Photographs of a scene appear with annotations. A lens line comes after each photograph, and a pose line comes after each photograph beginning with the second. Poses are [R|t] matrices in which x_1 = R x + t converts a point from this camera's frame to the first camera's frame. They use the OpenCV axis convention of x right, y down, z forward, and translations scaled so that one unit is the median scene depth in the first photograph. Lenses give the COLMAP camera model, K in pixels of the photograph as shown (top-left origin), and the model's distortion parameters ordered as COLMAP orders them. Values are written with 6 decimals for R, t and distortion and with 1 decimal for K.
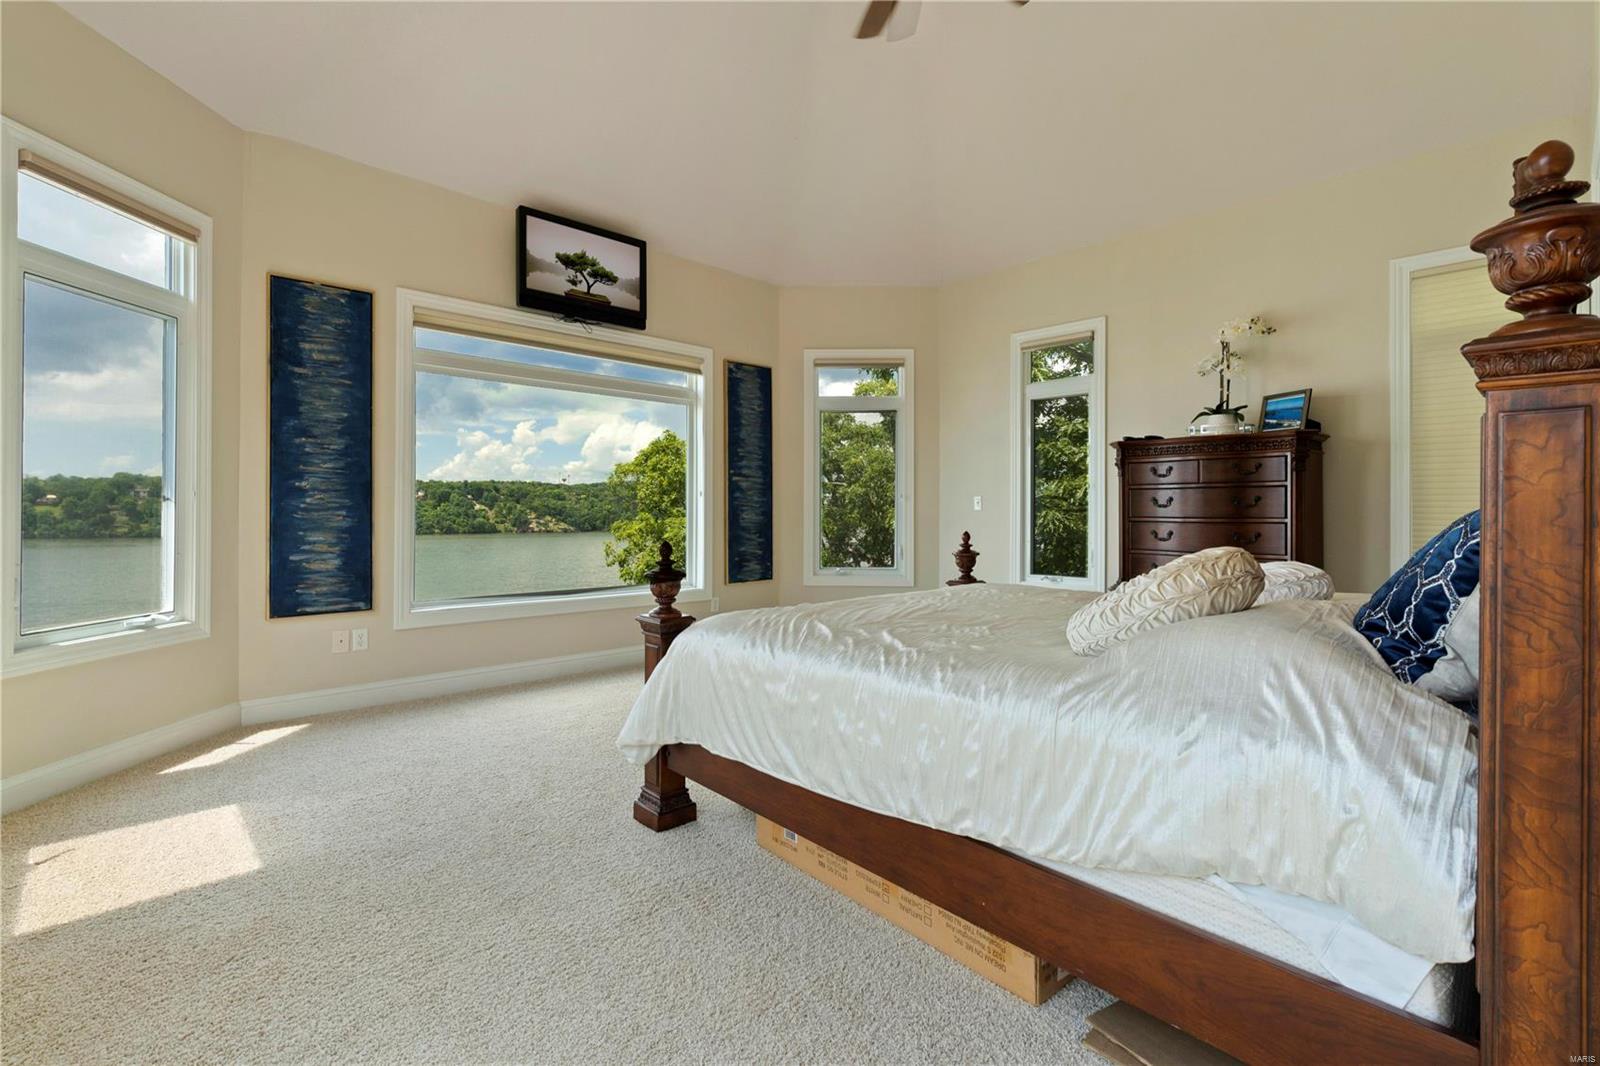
lens RADIAL K [[728.2, 0, 784.9], [0, 728.2, 516.8], [0, 0, 1]] dist [0.004672, 0.002592]
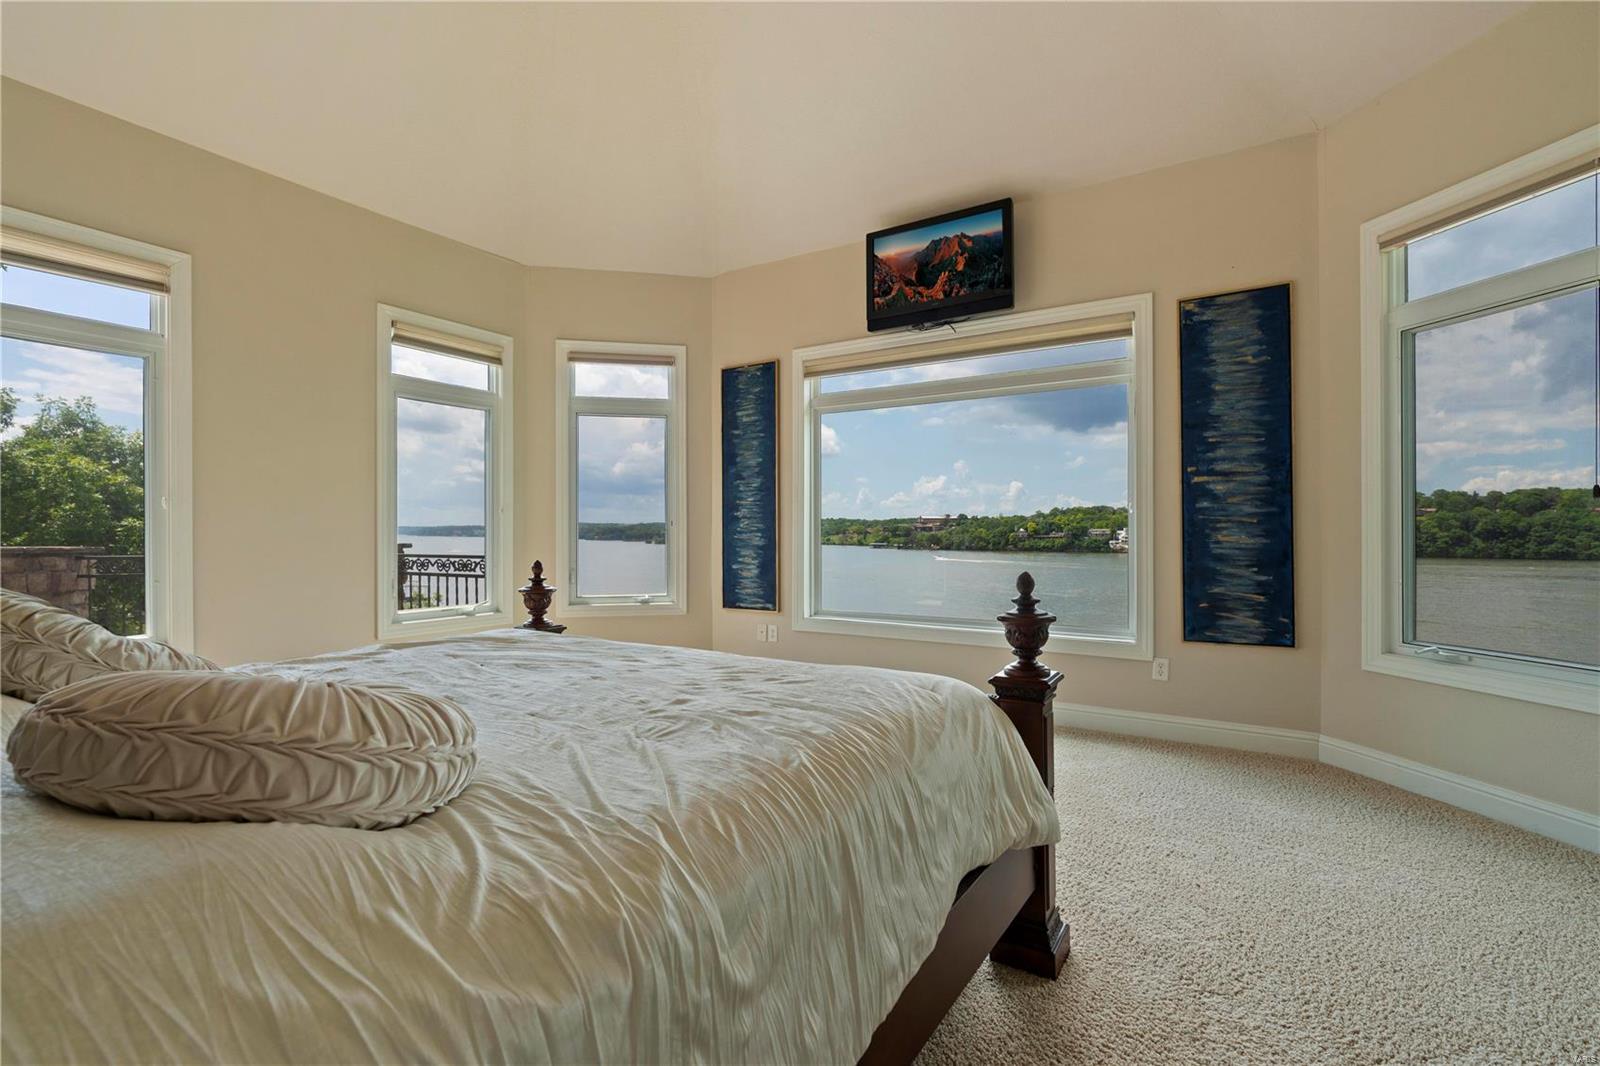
lens RADIAL K [[728.2, 0, 790.0], [0, 728.2, 536.2], [0, 0, 1]] dist [0.004672, 0.002592]
pose [[0.256880, 0.001392, -0.966442, 0.678338], [-0.001919, 0.999998, 0.000930, -0.003377], [0.966441, 0.001616, 0.256882, 0.714679]]
